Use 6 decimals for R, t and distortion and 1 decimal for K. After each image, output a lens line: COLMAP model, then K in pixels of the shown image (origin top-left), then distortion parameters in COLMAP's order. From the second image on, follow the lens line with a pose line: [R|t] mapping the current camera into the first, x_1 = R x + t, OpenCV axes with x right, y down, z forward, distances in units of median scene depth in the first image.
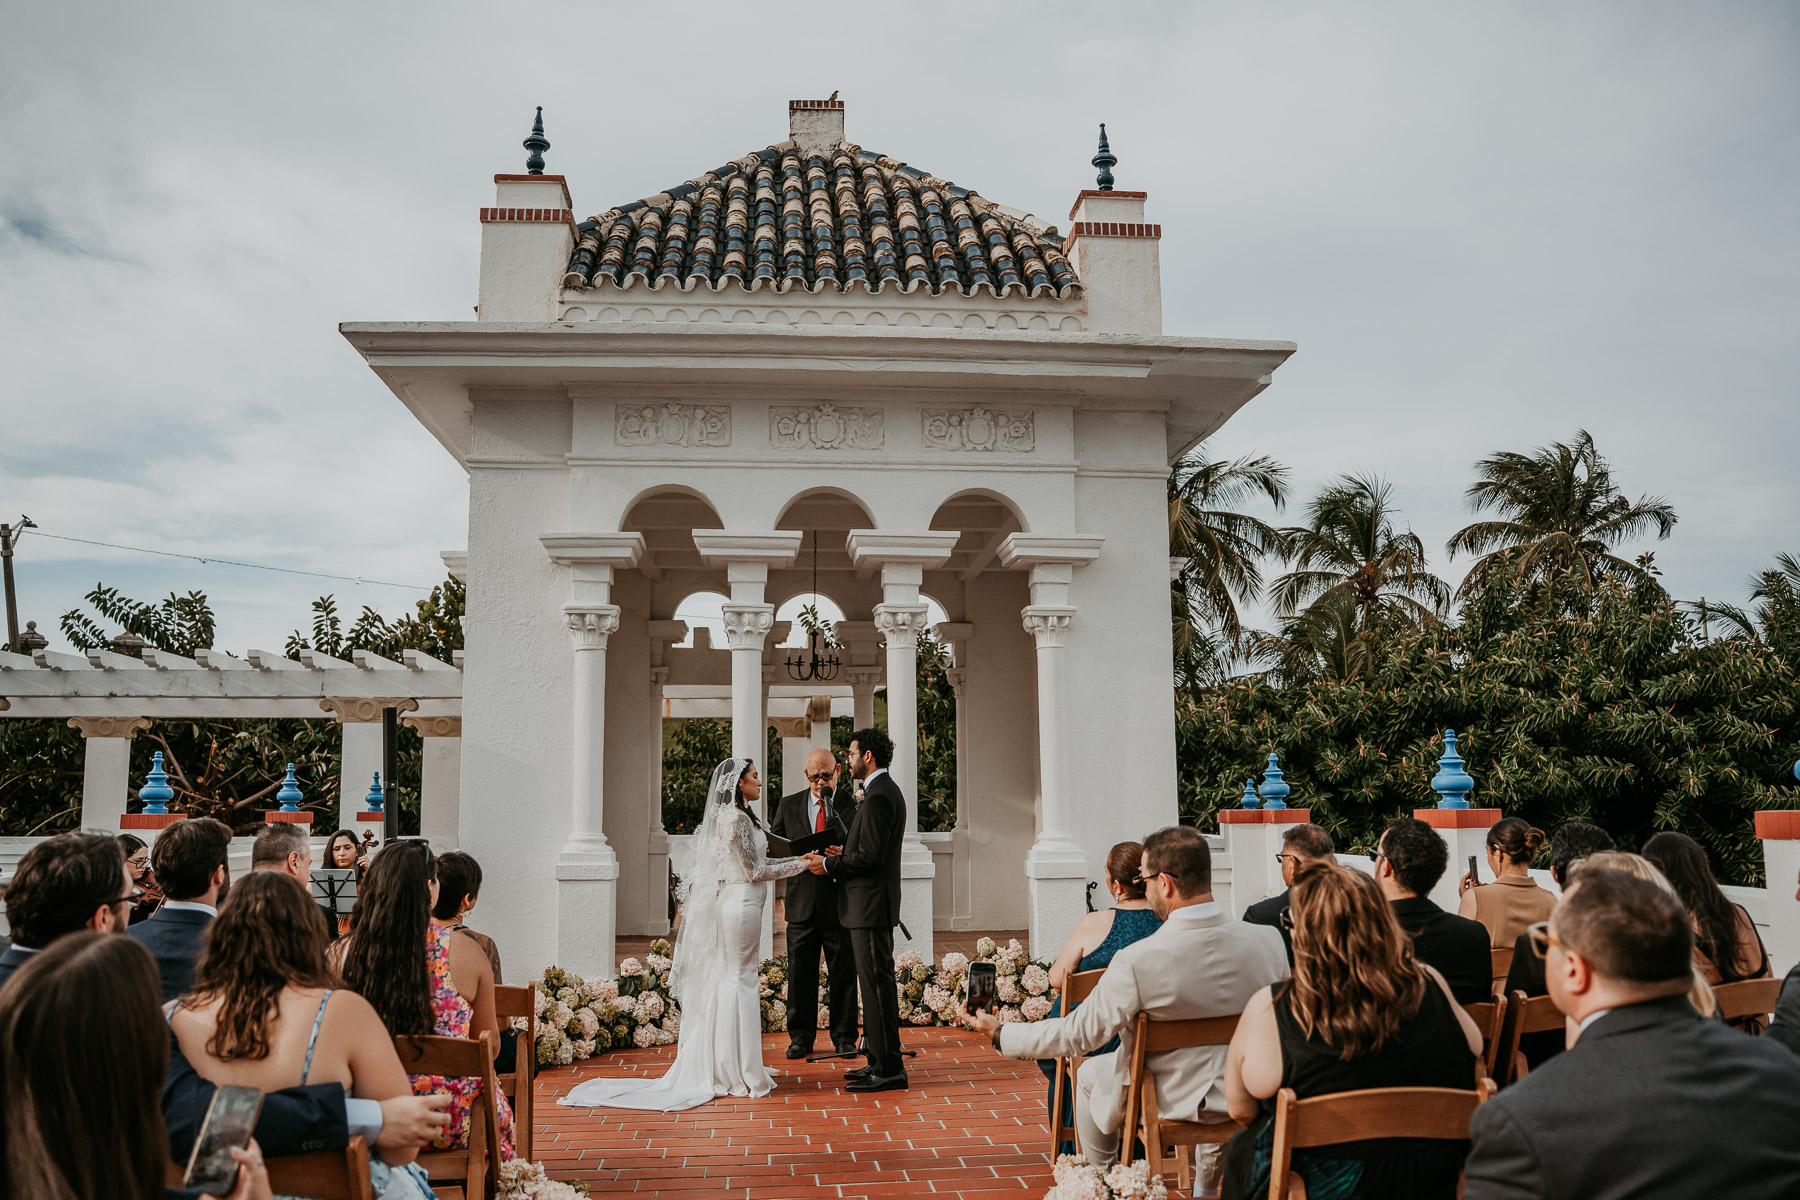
lens RADIAL K [[1391.0, 0, 900.0], [0, 1391.0, 600.0], [0, 0, 1]] dist [-0.101144, 0.059863]
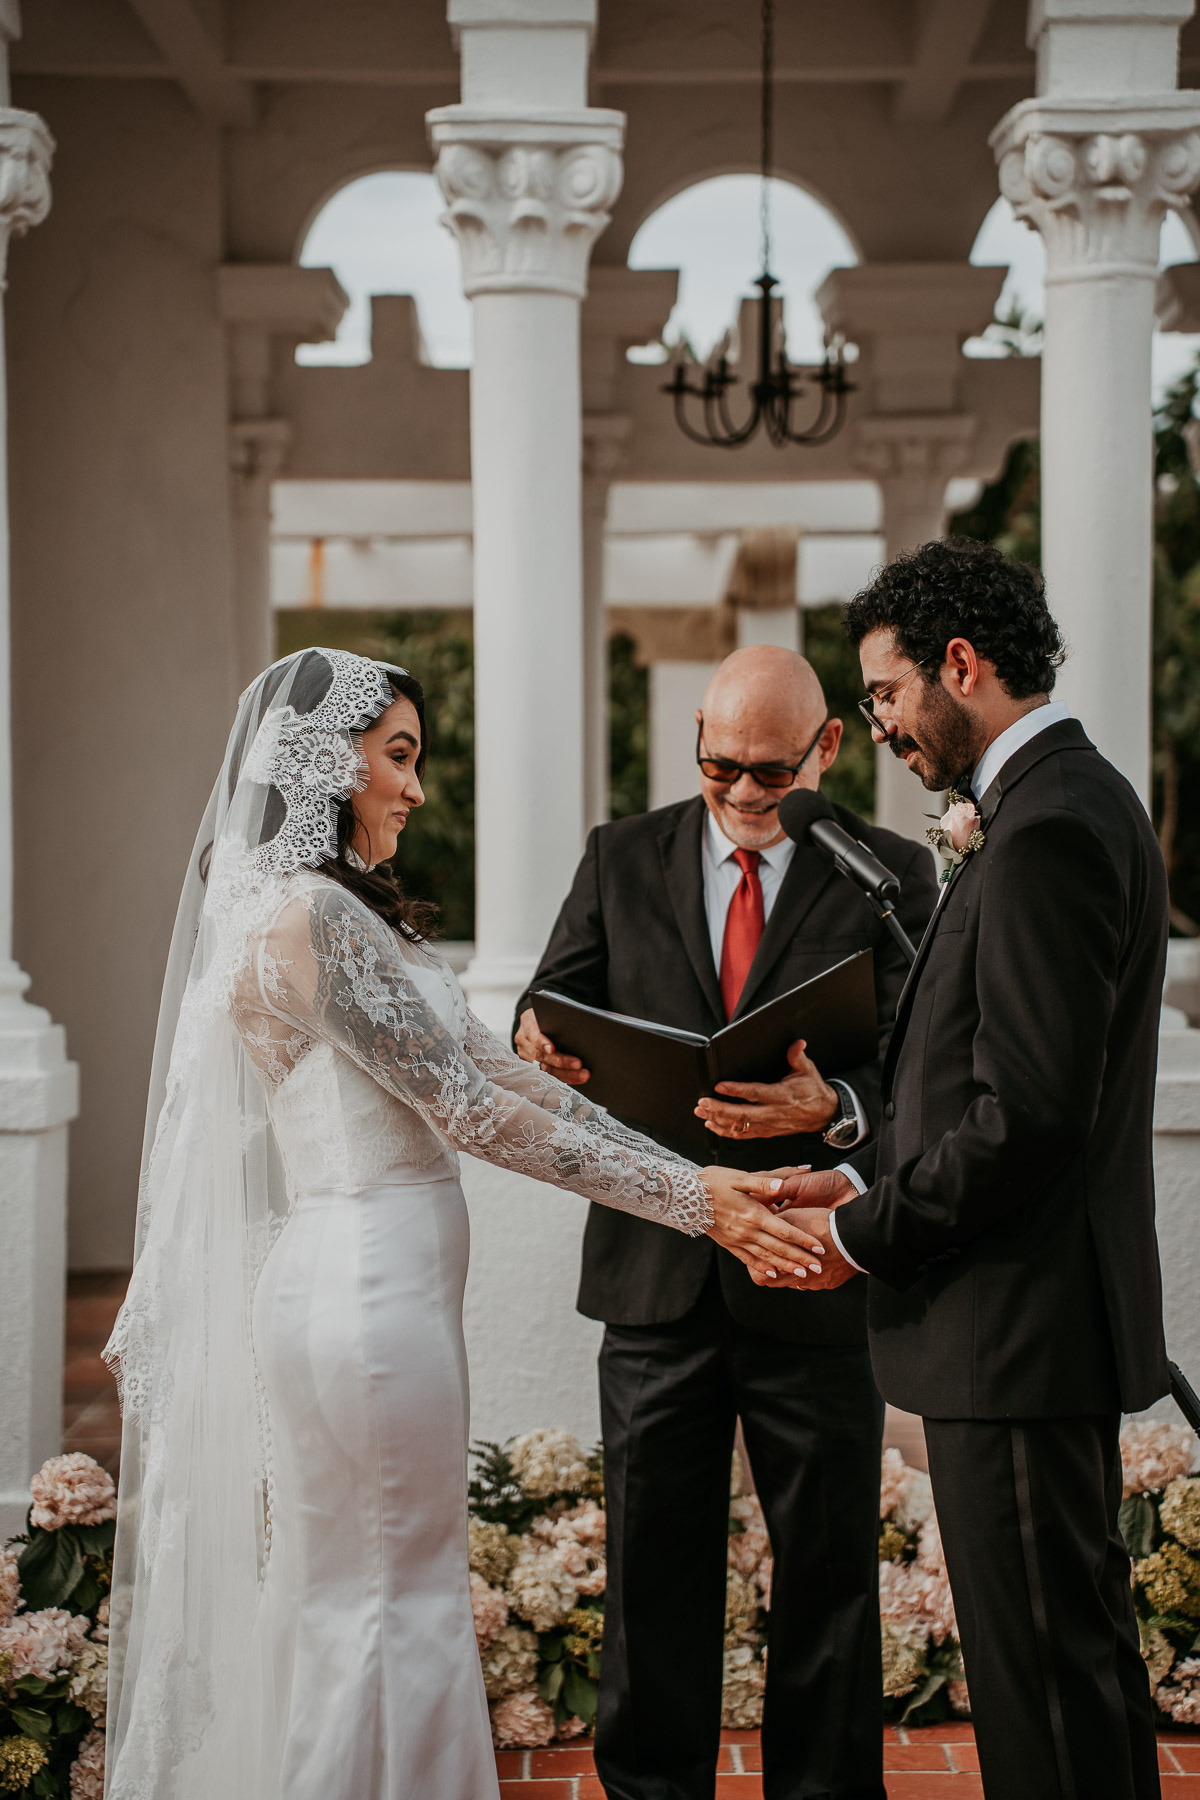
lens RADIAL K [[3825.0, 0, 594.9], [0, 3825.0, 881.4], [0, 0, 1]] dist [0.610679, 0.140738]
pose [[0.995137, 0.006653, -0.098271, -0.020734], [0.008321, 0.988471, 0.151183, 0.033930], [0.098144, -0.151265, 0.983609, 0.232808]]
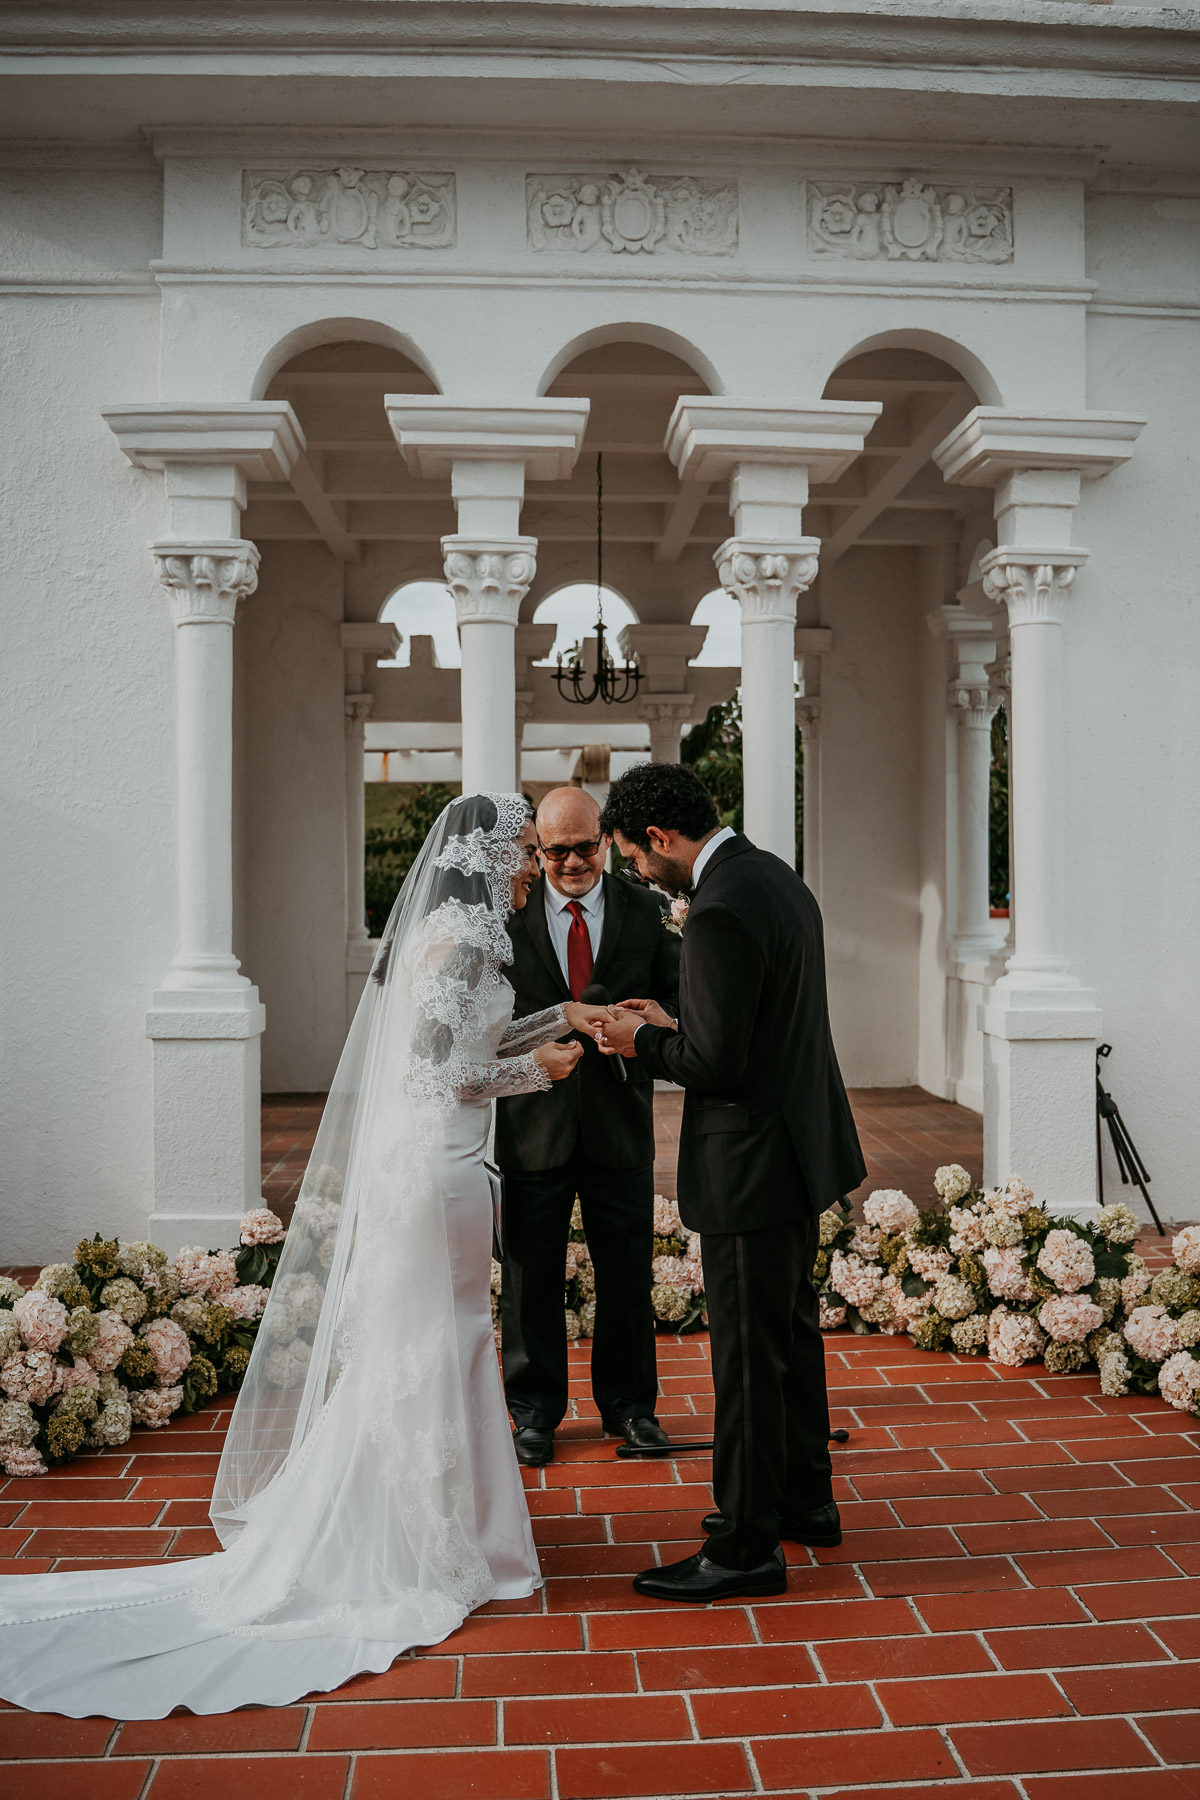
lens RADIAL K [[1736.5, 0, 600.0], [0, 1736.5, 900.0], [0, 0, 1]] dist [-0.149654, 0.155677]
pose [[0.998859, 0.006608, -0.047291, -0.032082], [0.000421, 0.989123, 0.147090, 0.042229], [0.047749, -0.146942, 0.987992, 0.303824]]
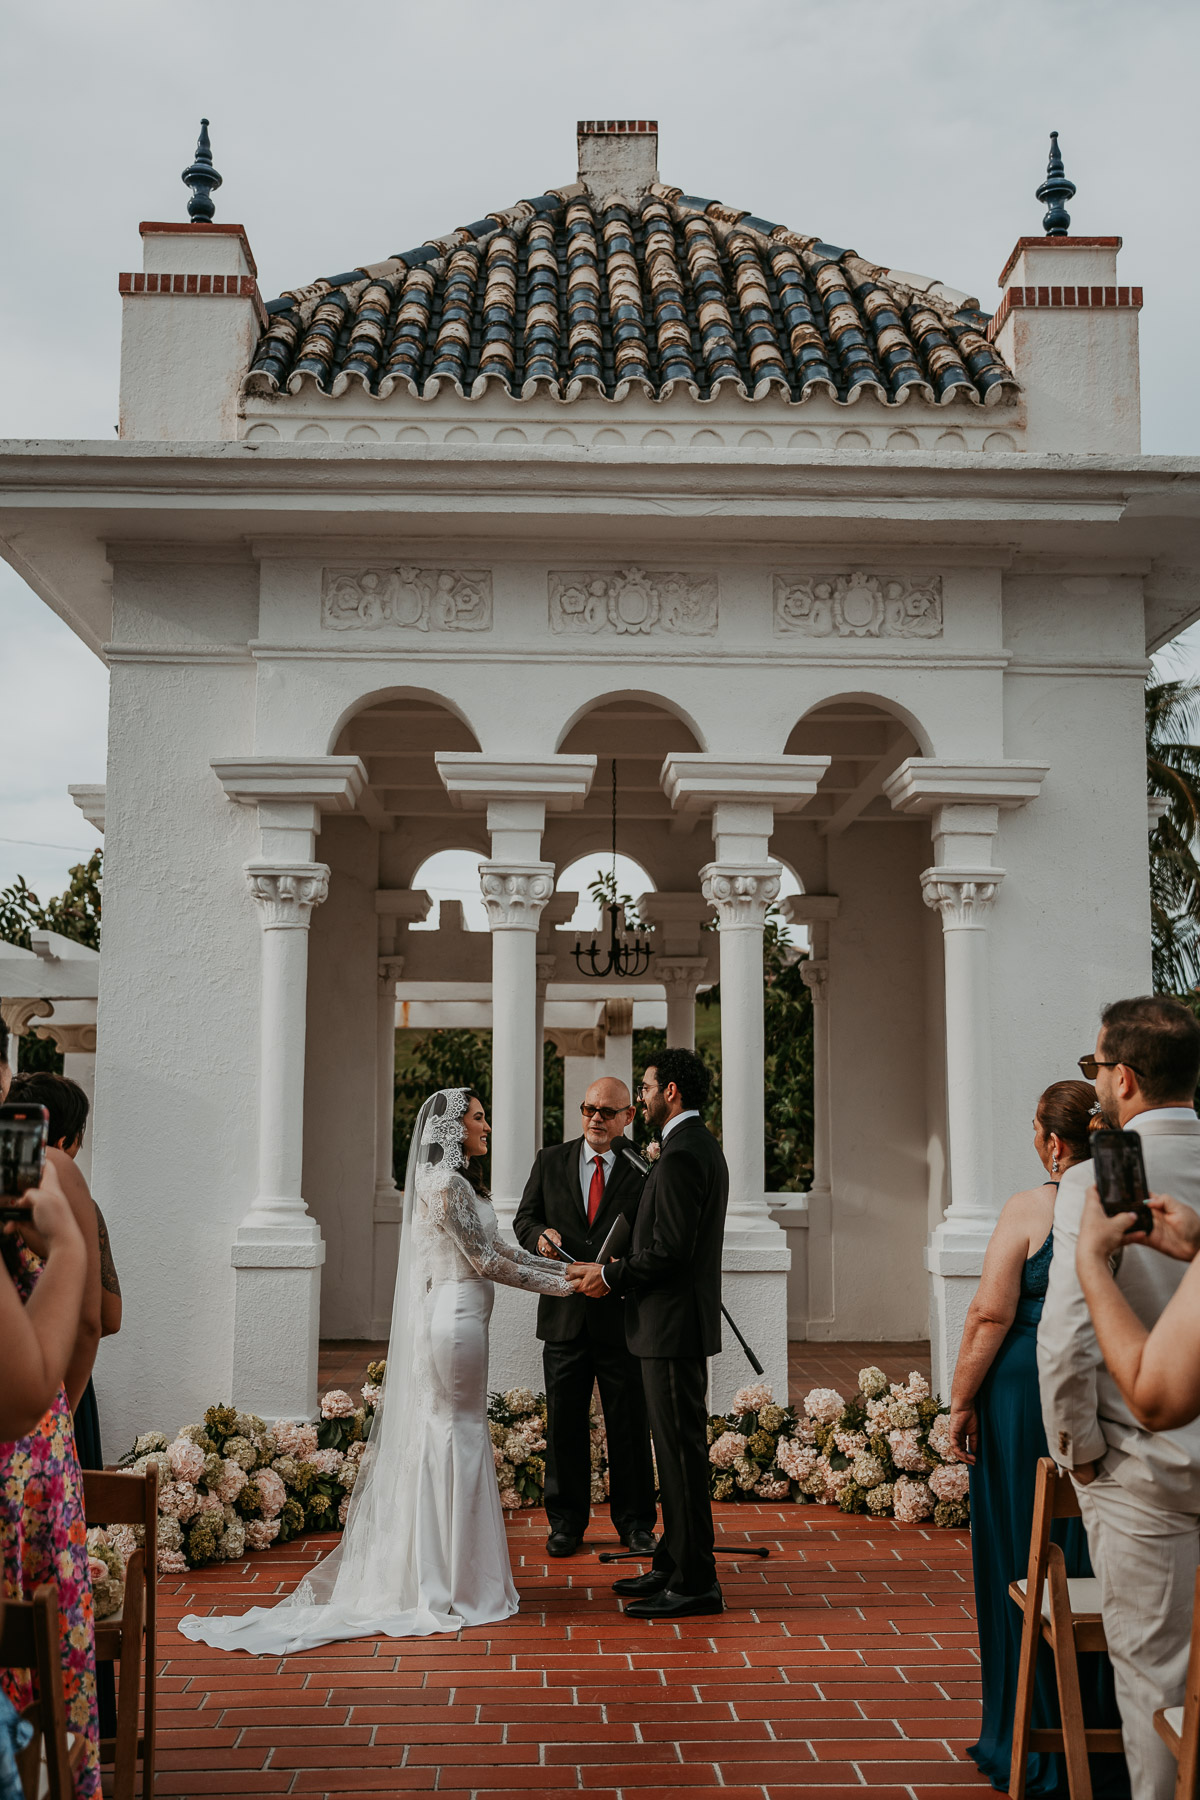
lens RADIAL K [[1916.9, 0, 593.6], [0, 1916.9, 898.3], [0, 0, 1]] dist [0.009490, 0.201888]
pose [[0.997590, 0.005281, -0.069187, -0.006463], [-0.004157, 0.999857, 0.016392, 0.004546], [0.069264, -0.016065, 0.997469, 0.064116]]
